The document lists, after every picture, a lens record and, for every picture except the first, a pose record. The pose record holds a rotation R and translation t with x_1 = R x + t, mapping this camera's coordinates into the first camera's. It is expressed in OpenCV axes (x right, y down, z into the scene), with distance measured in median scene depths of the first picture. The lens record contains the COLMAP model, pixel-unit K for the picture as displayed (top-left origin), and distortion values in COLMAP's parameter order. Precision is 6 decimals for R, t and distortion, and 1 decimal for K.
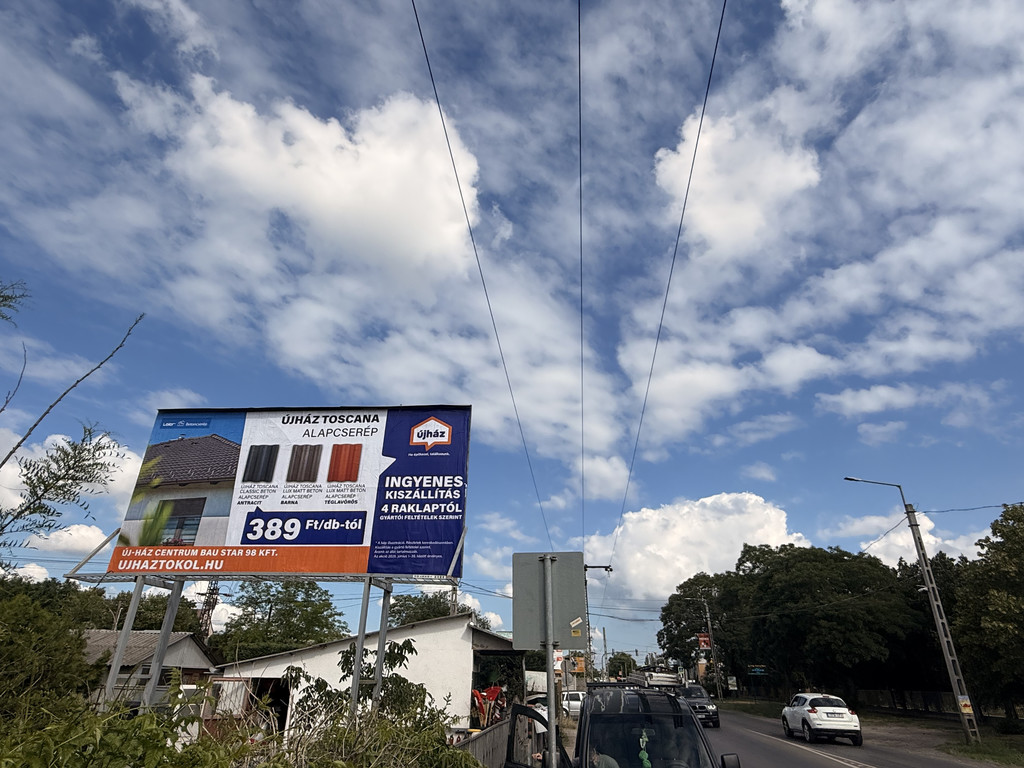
lens RADIAL K [[577.3, 0, 515.3], [0, 577.3, 384.6], [0, 0, 1]] dist [-0.003937, 0.015228]
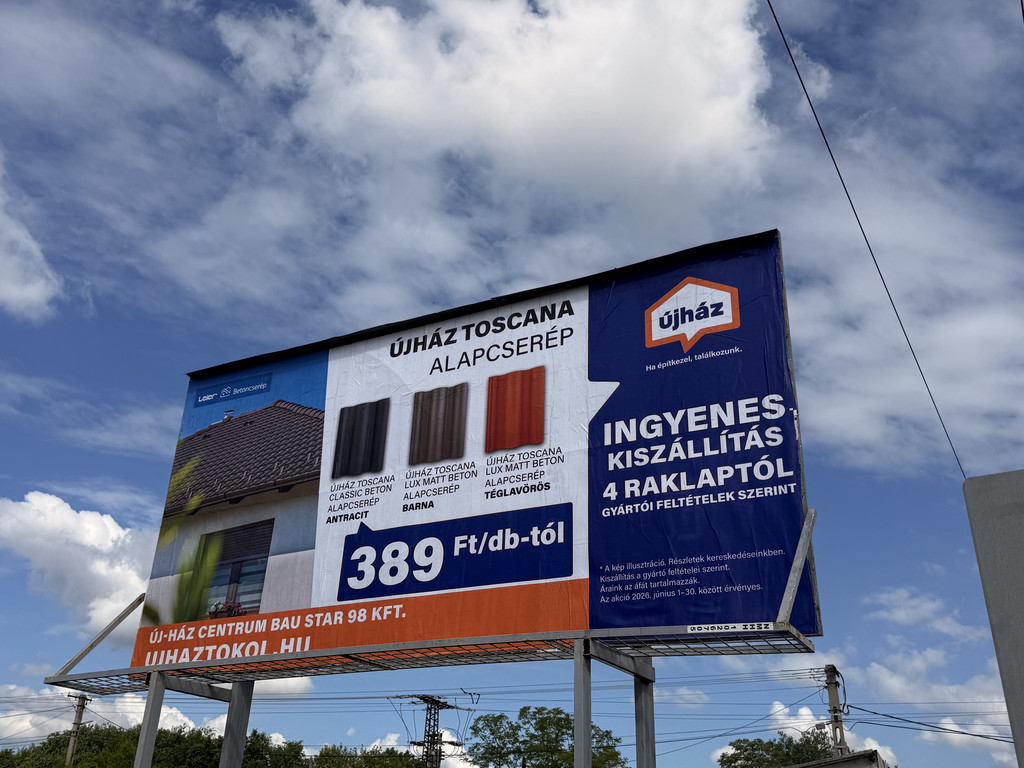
lens RADIAL K [[972.5, 0, 513.2], [0, 972.5, 378.3], [0, 0, 1]] dist [0.082567, 0.000000]
pose [[0.919144, -0.160171, -0.359889, -0.014997], [0.157923, 0.986800, -0.035853, 0.141972], [0.360882, -0.023881, 0.932306, 0.287400]]
